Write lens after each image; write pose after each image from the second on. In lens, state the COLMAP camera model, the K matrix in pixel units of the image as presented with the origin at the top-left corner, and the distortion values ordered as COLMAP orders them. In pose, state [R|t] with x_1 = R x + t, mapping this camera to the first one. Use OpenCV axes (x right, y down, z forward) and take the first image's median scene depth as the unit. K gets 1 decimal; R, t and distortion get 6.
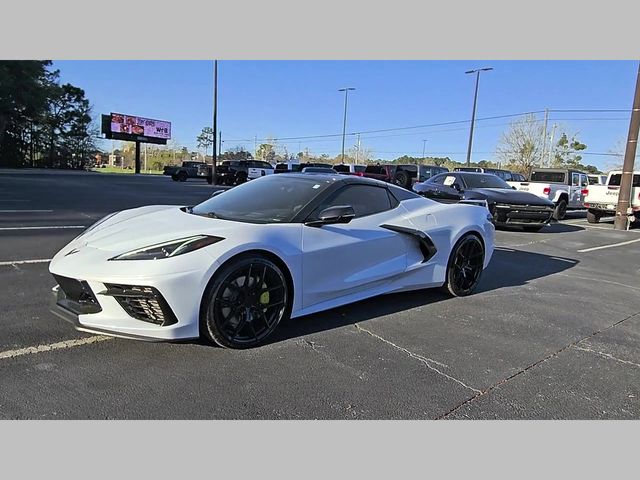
lens RADIAL K [[436.0, 0, 311.8], [0, 436.0, 241.5], [0, 0, 1]] dist [0.010081, -0.006557]
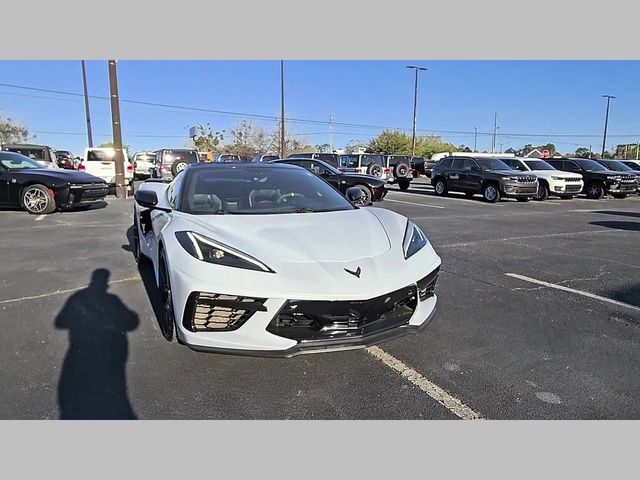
lens RADIAL K [[436.0, 0, 311.8], [0, 436.0, 241.5], [0, 0, 1]] dist [0.010081, -0.006557]
pose [[0.249915, -0.207963, 0.945671, -0.614165], [0.149418, 0.973247, 0.174540, -0.085783], [-0.956670, 0.097681, 0.274302, 0.389553]]
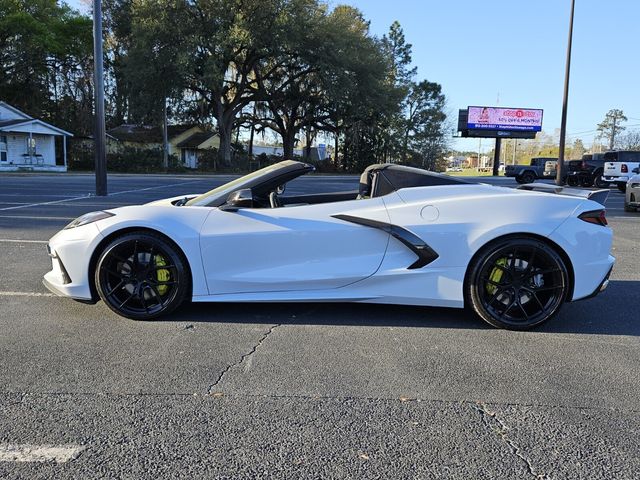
lens RADIAL K [[554.9, 0, 324.5], [0, 554.9, 232.8], [0, 0, 1]] dist [0.065992, -0.018765]
pose [[0.756799, 0.039696, -0.652441, 0.484923], [-0.075769, 0.996753, -0.027245, 0.015468], [0.649241, 0.070054, 0.757350, 0.109299]]
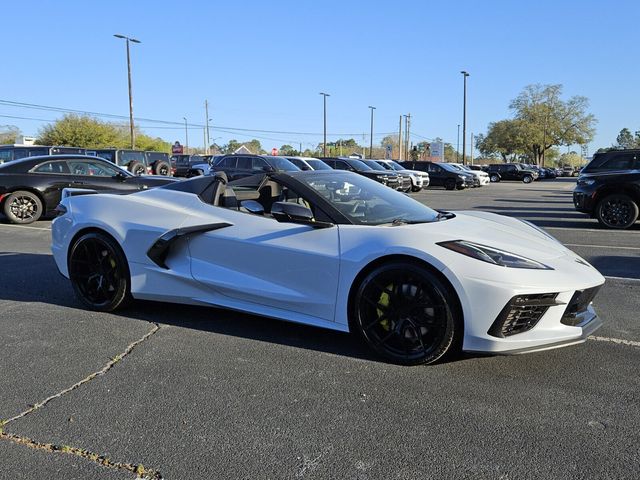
lens RADIAL K [[554.9, 0, 324.5], [0, 554.9, 232.8], [0, 0, 1]] dist [0.065992, -0.018765]
pose [[-0.361223, -0.157416, 0.919096, -0.673066], [0.117151, 0.970177, 0.212208, -0.167175], [-0.925091, 0.184328, -0.332009, 0.878955]]
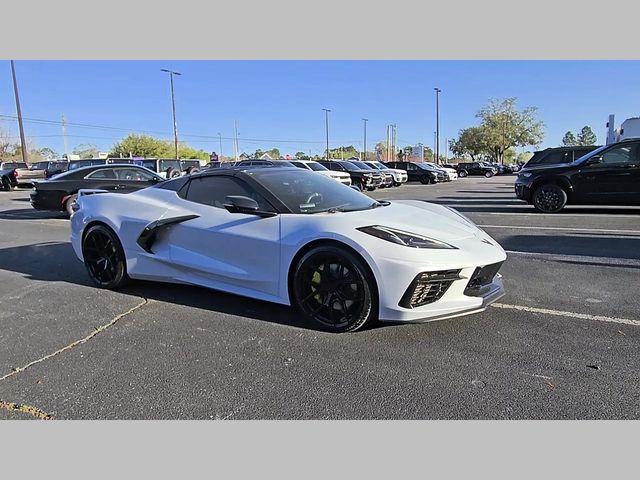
lens RADIAL K [[433.4, 0, 314.6], [0, 433.4, 242.0], [0, 0, 1]] dist [0.007751, -0.001329]
pose [[-0.326713, -0.195780, 0.924624, -0.657722], [0.147000, 0.955878, 0.254339, -0.148384], [-0.933622, 0.219016, -0.283518, 0.793929]]
